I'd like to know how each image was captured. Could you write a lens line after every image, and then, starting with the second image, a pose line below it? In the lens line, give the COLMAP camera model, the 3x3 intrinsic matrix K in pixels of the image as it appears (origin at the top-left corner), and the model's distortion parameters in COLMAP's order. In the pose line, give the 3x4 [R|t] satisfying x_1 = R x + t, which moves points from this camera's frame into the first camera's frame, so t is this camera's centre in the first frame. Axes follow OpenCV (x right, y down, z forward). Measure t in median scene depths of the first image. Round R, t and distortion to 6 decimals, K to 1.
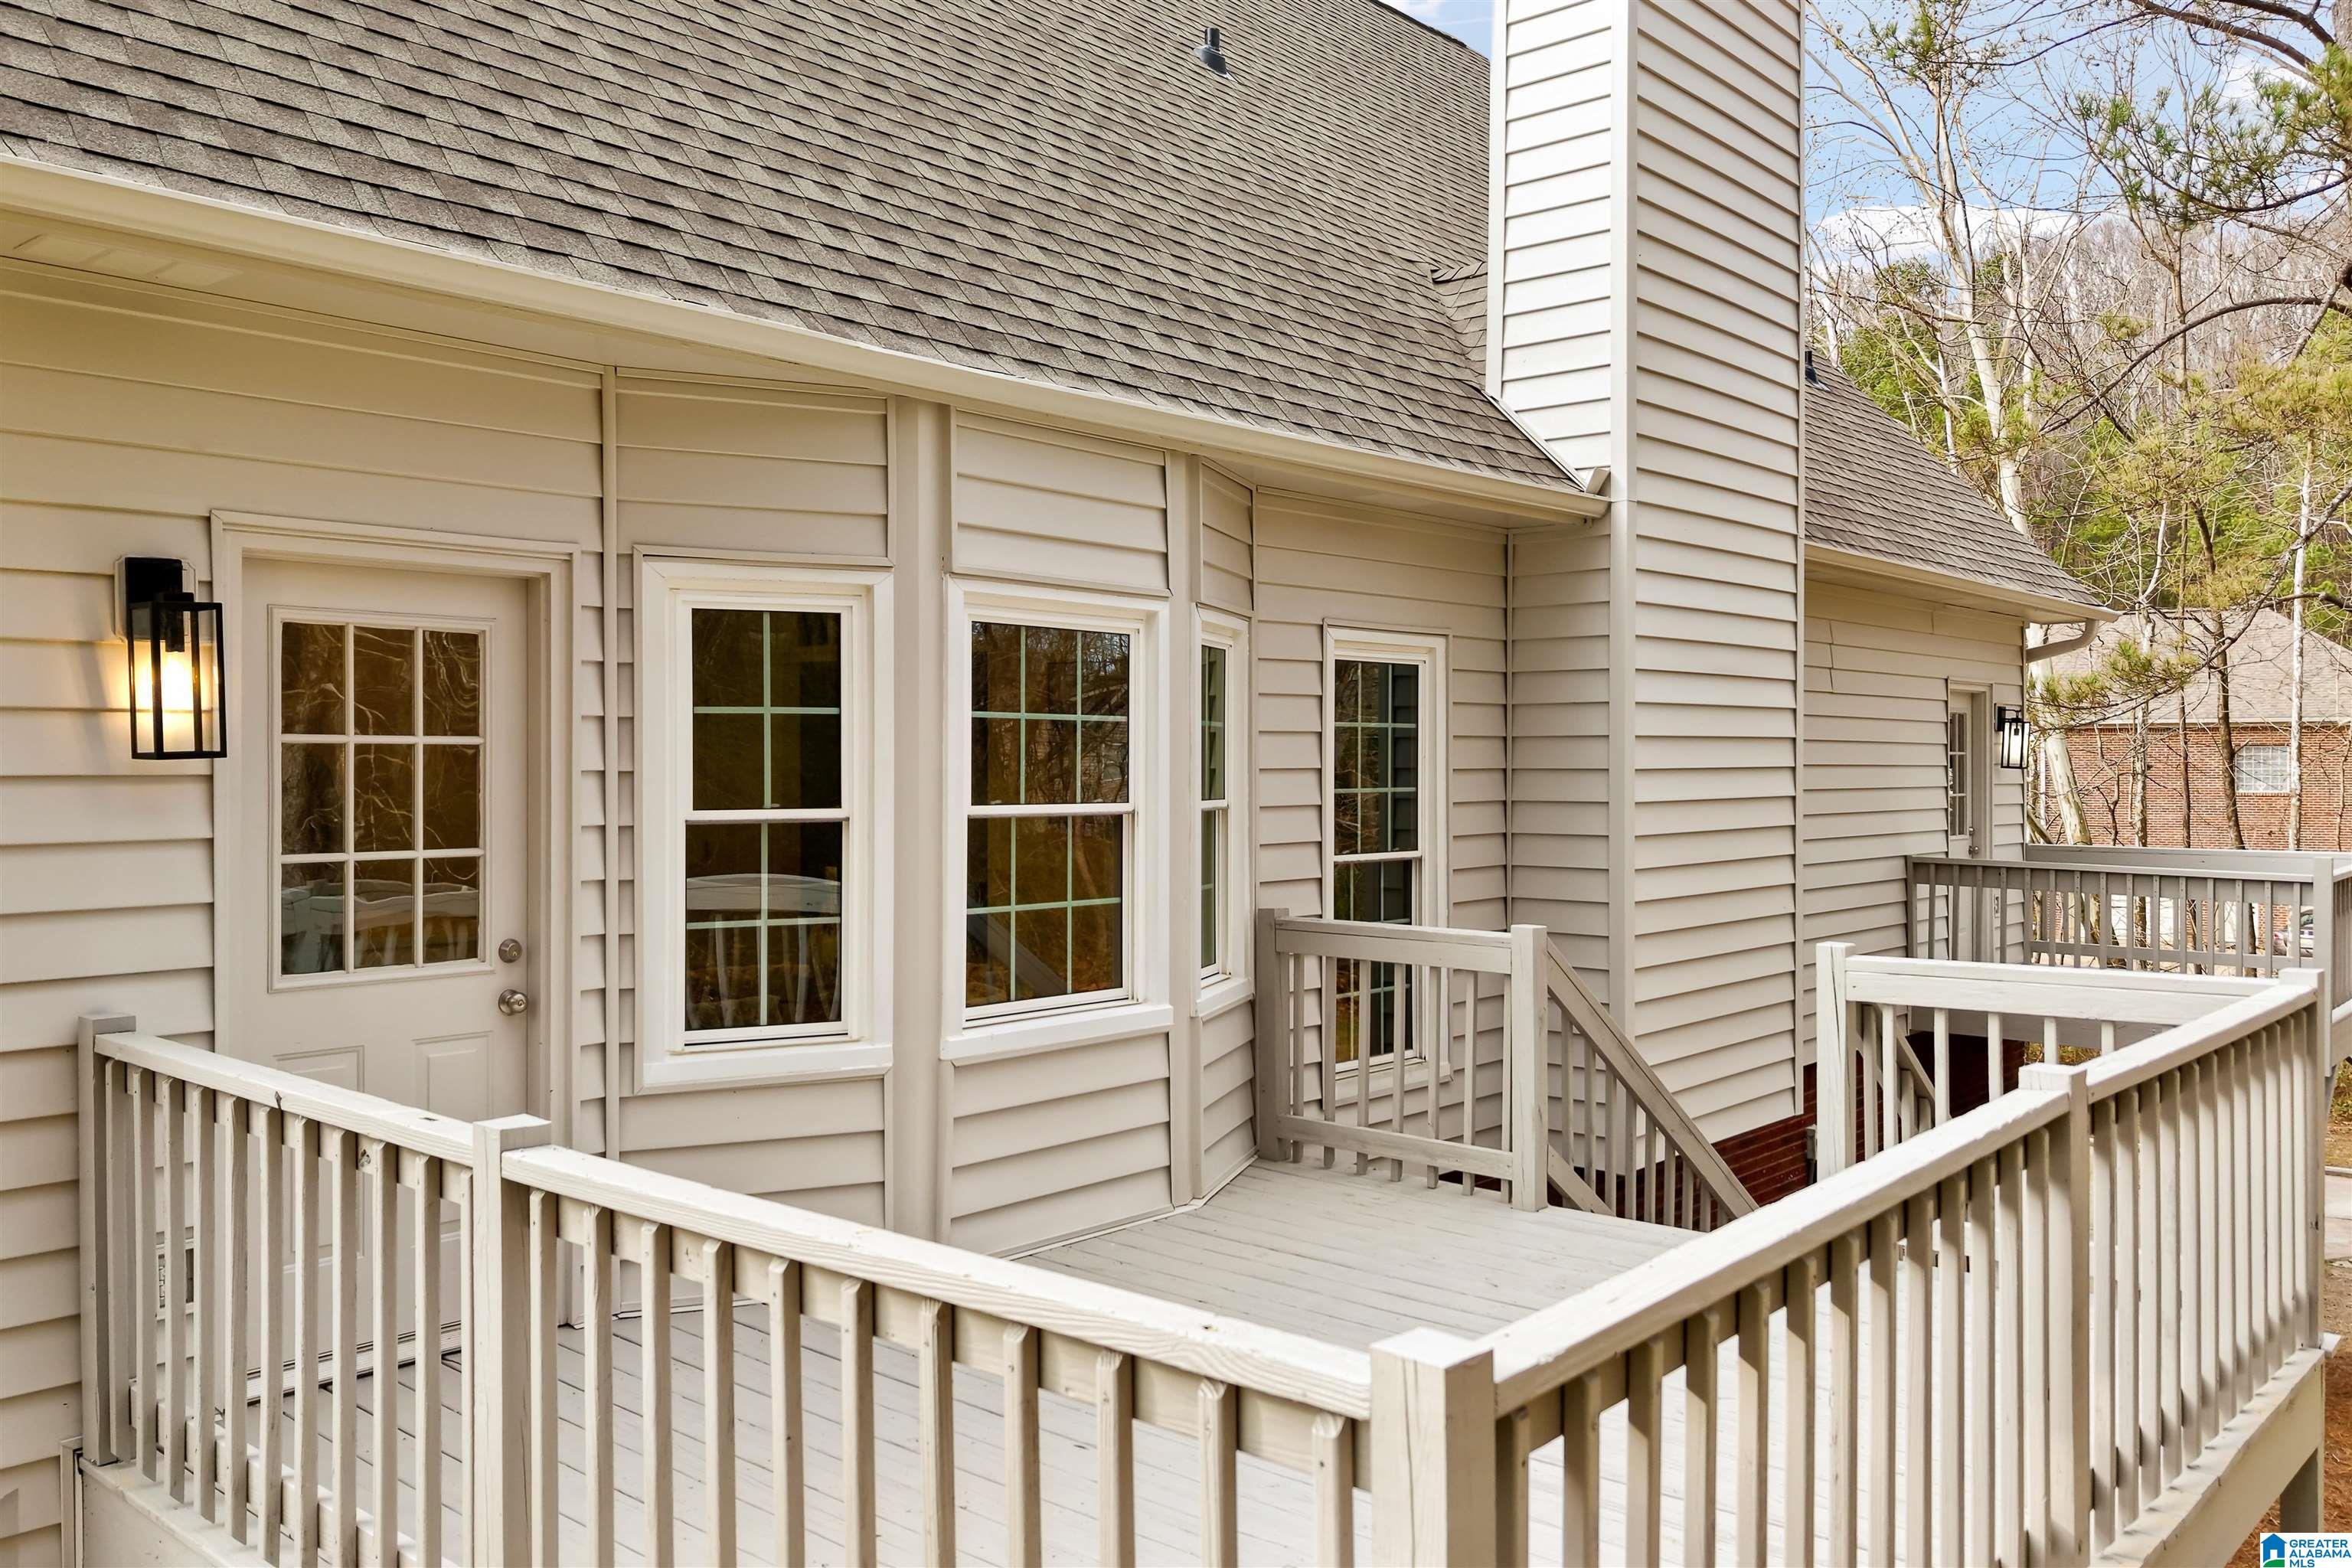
lens RADIAL K [[1806.3, 0, 1176.0], [0, 1806.3, 784.0], [0, 0, 1]] dist [0.146376, -0.396596]
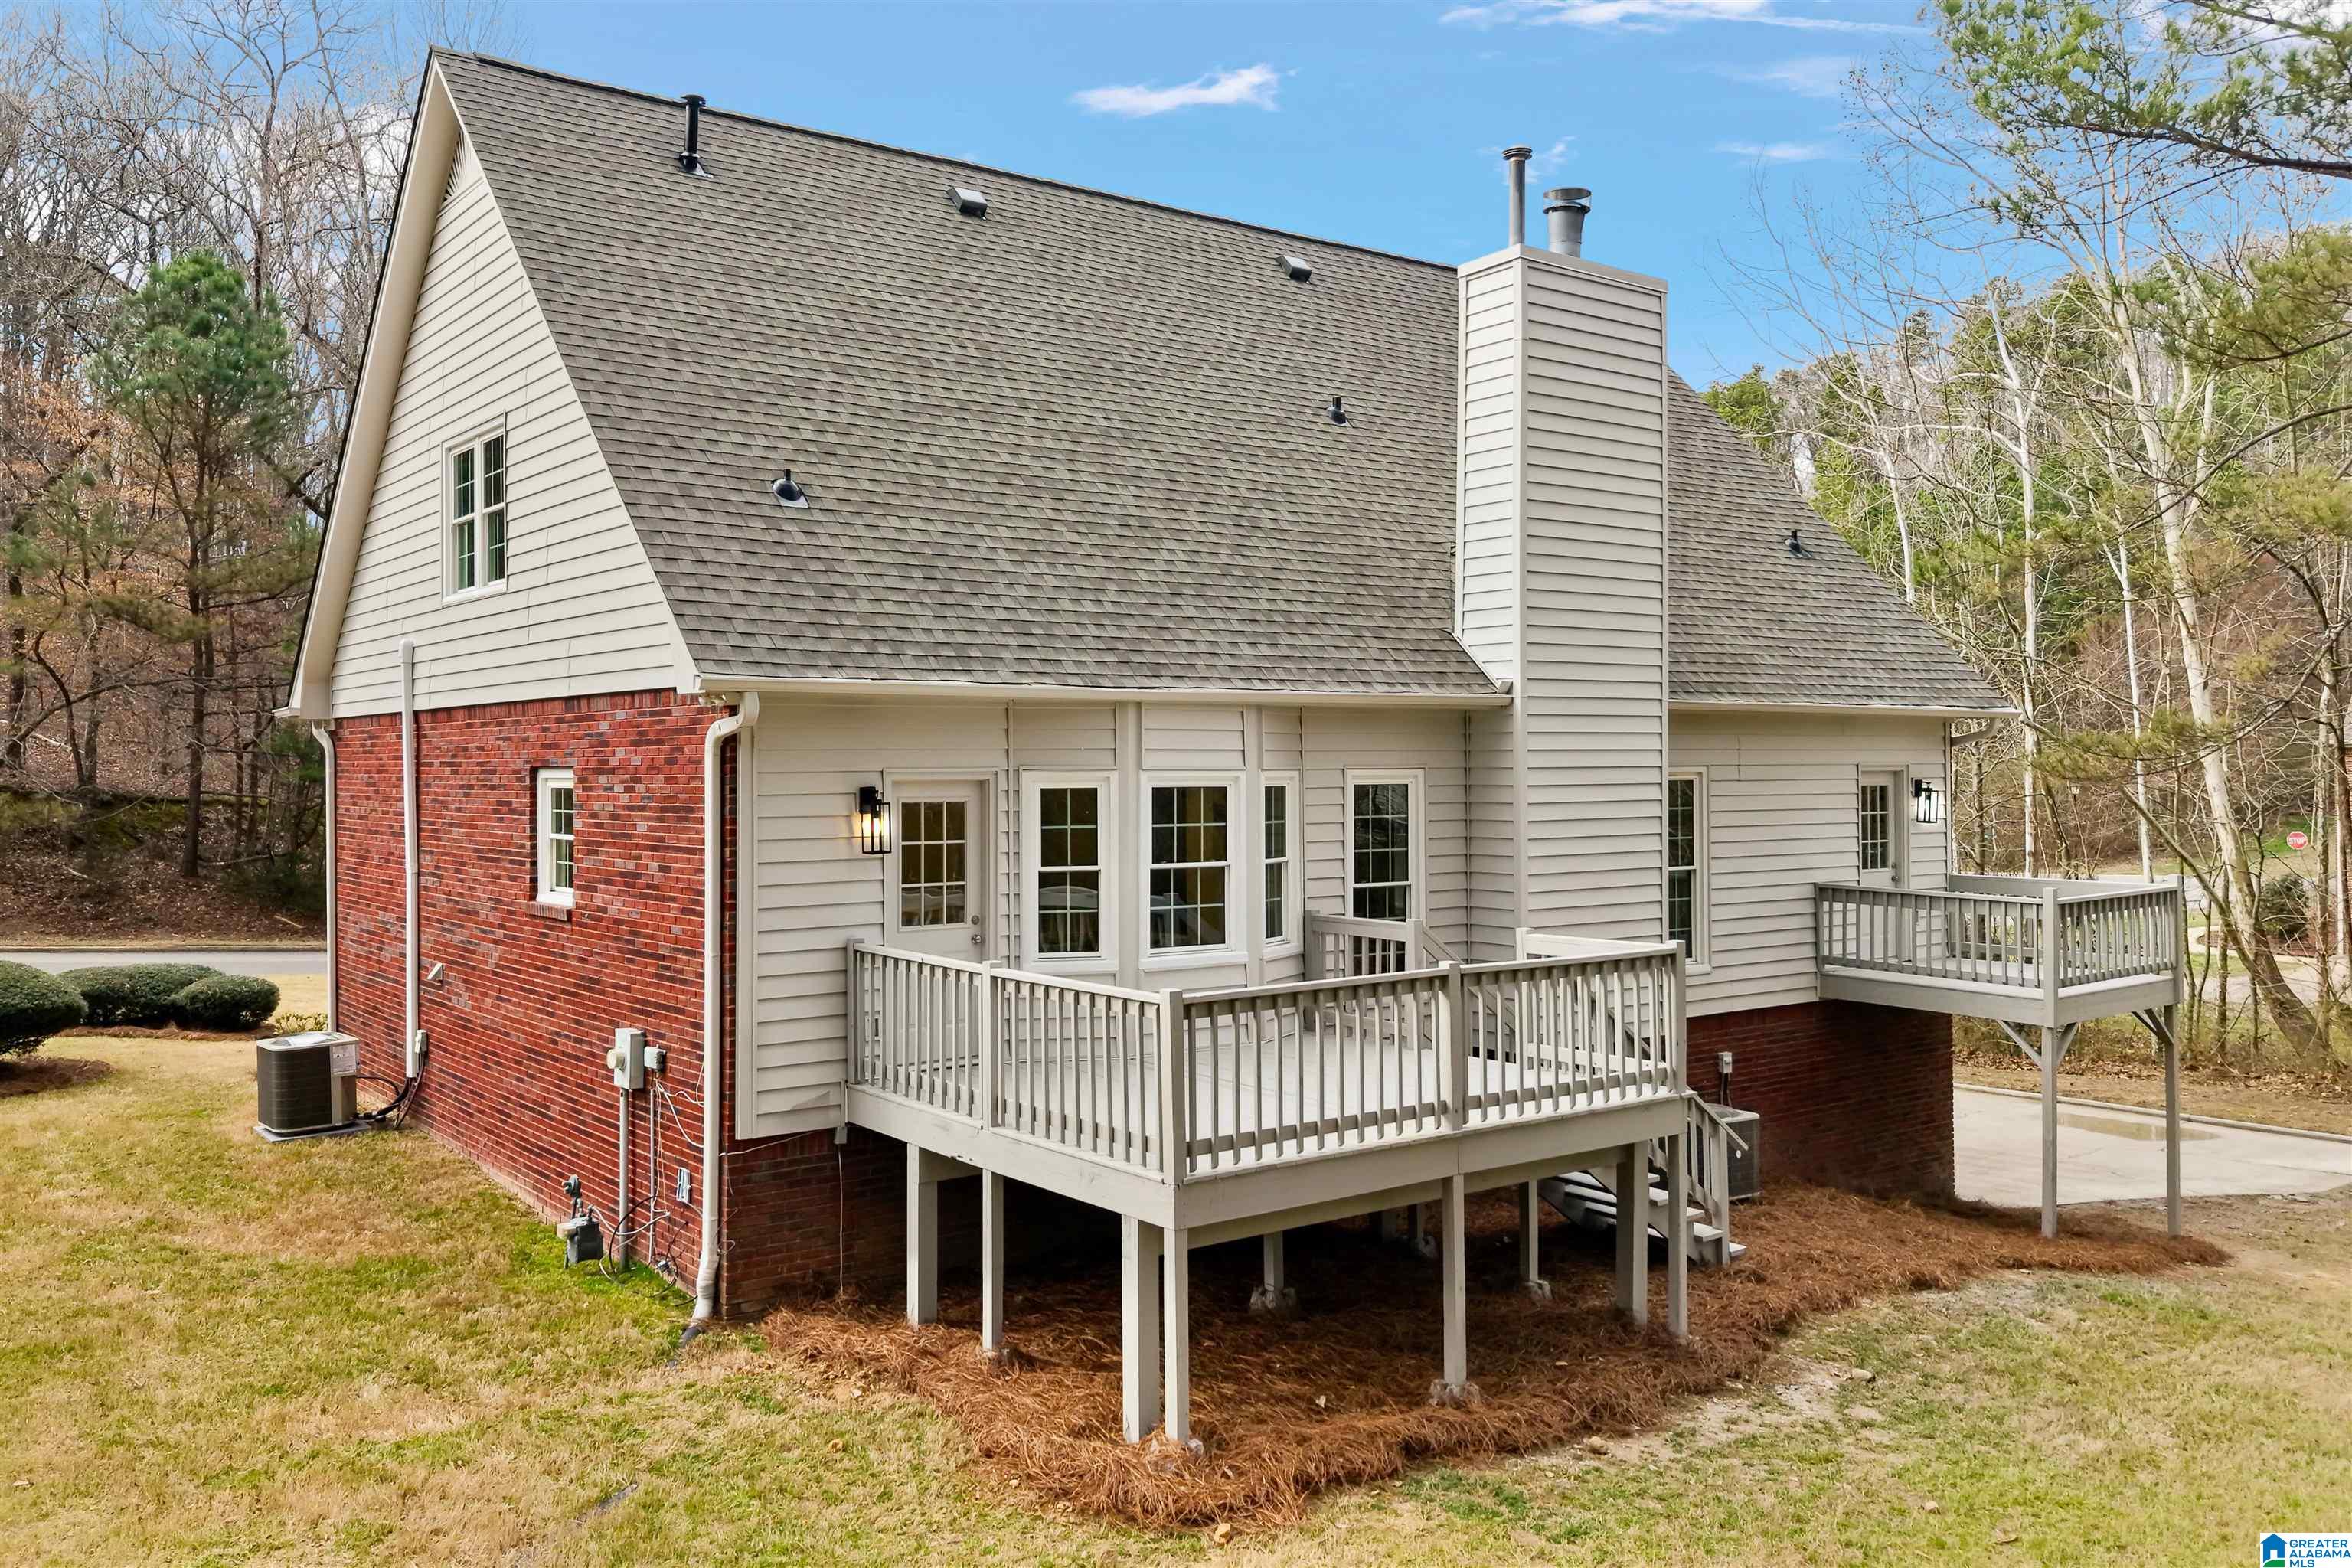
lens RADIAL K [[1875.4, 0, 1176.0], [0, 1875.4, 784.0], [0, 0, 1]] dist [0.002361, -0.000647]
pose [[0.982008, -0.004333, -0.188789, 0.404745], [0.003063, 0.999971, -0.007017, -0.079795], [0.188813, 0.006312, 0.981993, -1.499450]]
